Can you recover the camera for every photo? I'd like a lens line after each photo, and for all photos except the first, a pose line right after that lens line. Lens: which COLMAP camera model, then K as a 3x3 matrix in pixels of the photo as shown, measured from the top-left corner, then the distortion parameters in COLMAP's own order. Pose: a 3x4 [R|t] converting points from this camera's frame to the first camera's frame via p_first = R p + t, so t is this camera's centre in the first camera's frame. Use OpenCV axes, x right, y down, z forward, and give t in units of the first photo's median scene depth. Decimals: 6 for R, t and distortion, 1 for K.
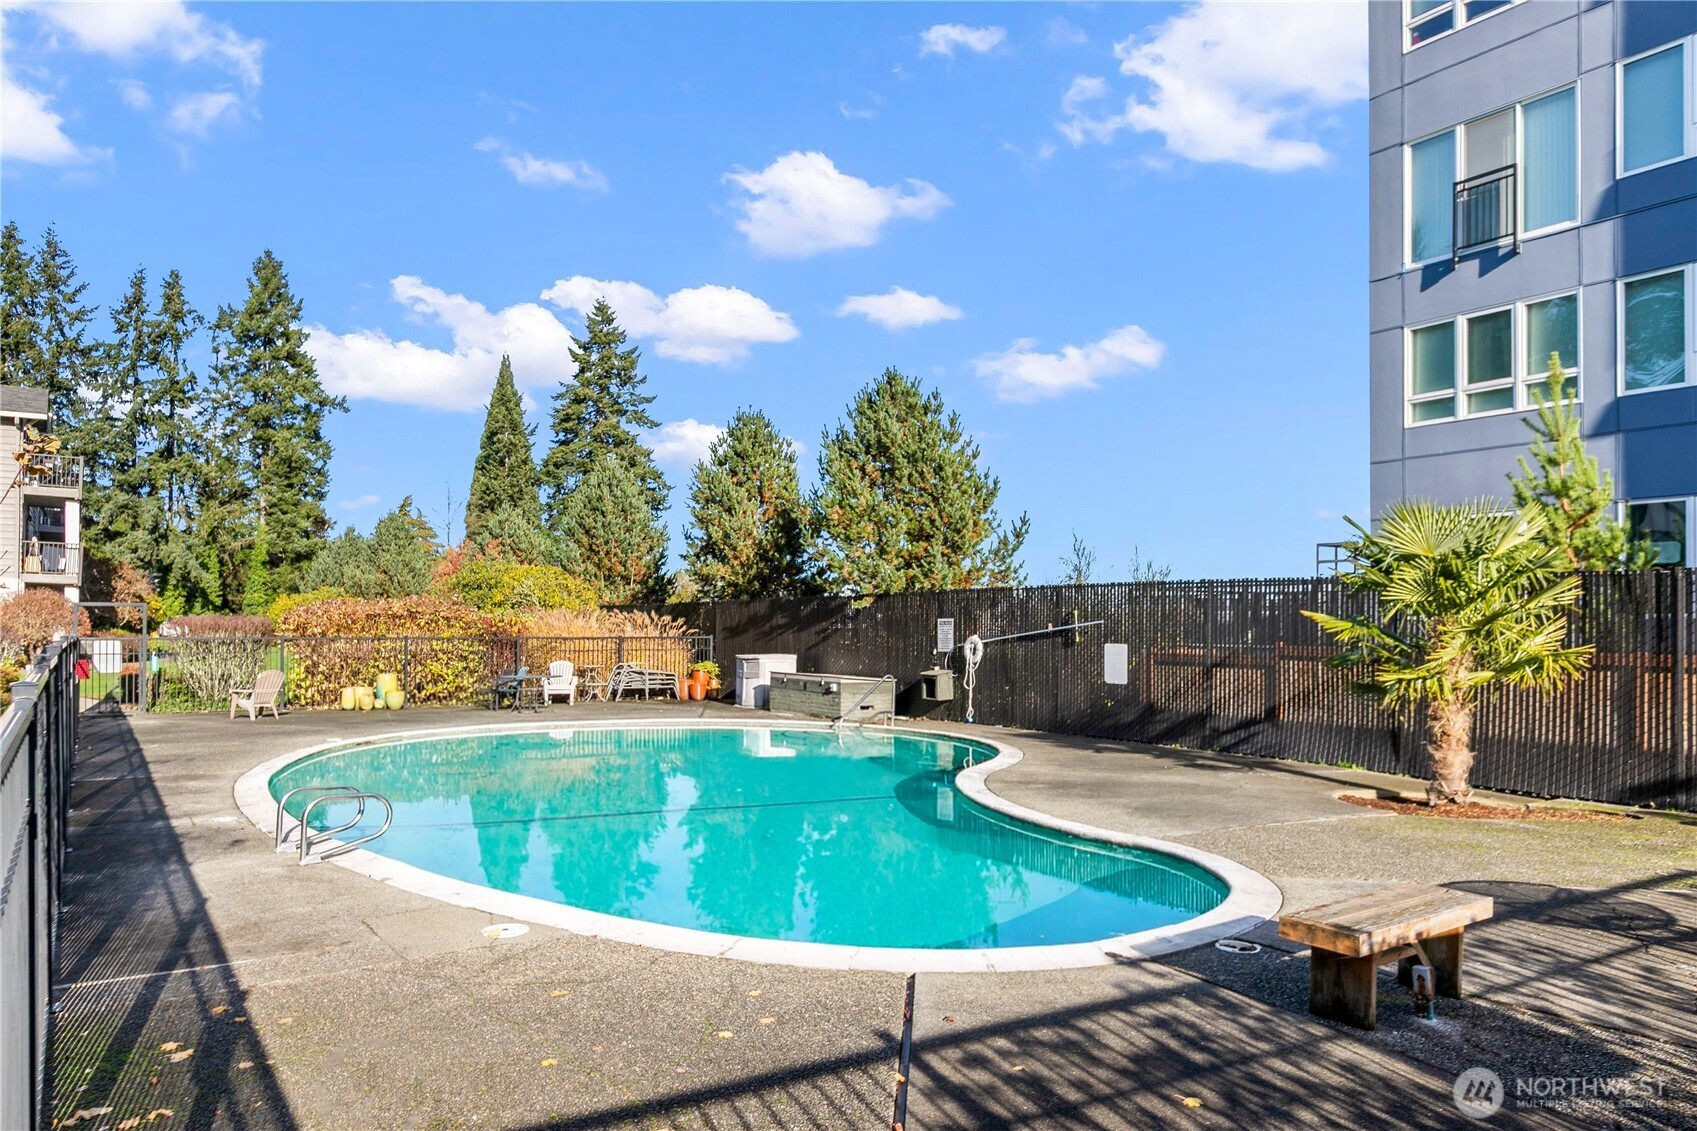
lens RADIAL K [[1198.0, 0, 853.7], [0, 1198.0, 600.3], [0, 0, 1]] dist [-0.005946, -0.000885]
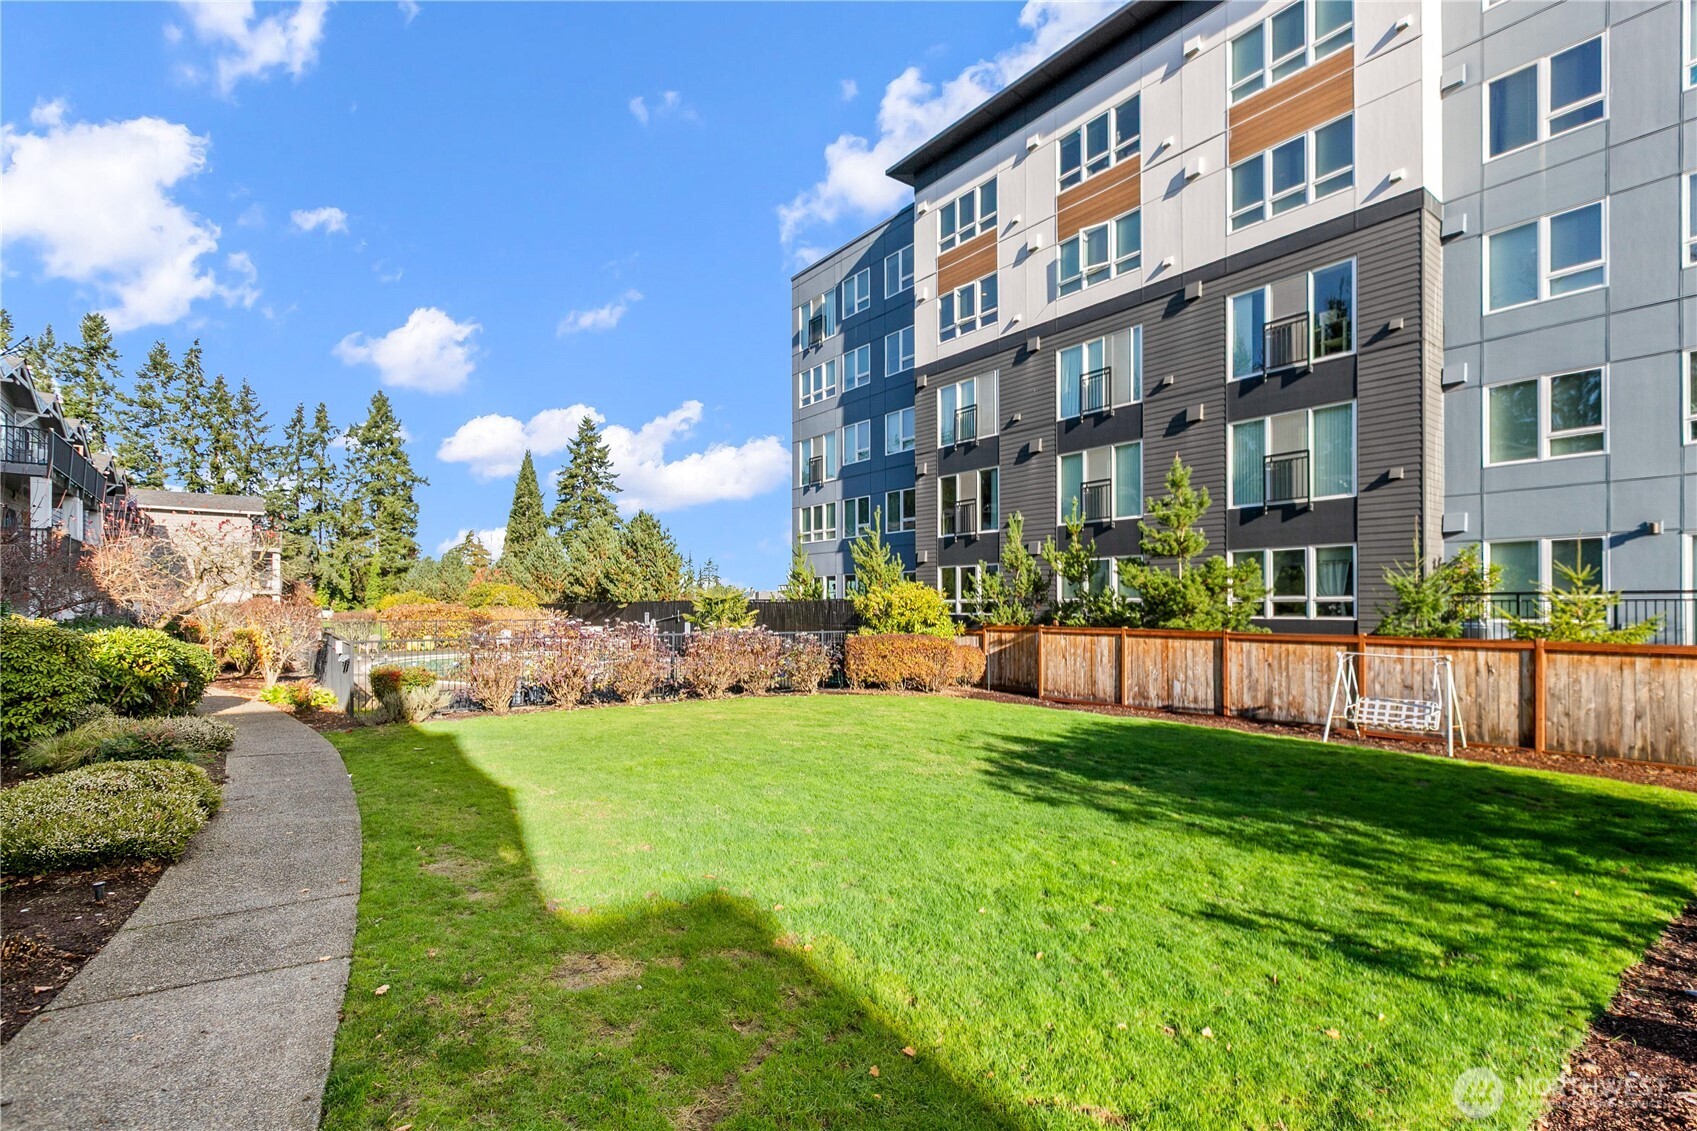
lens RADIAL K [[789.8, 0, 849.4], [0, 789.8, 588.1], [0, 0, 1]] dist [0.002462, 0.001015]
pose [[0.997097, -0.002827, 0.076090, 0.093851], [0.002884, 0.999996, -0.000637, -0.008606], [-0.076088, 0.000854, 0.997101, -0.179830]]
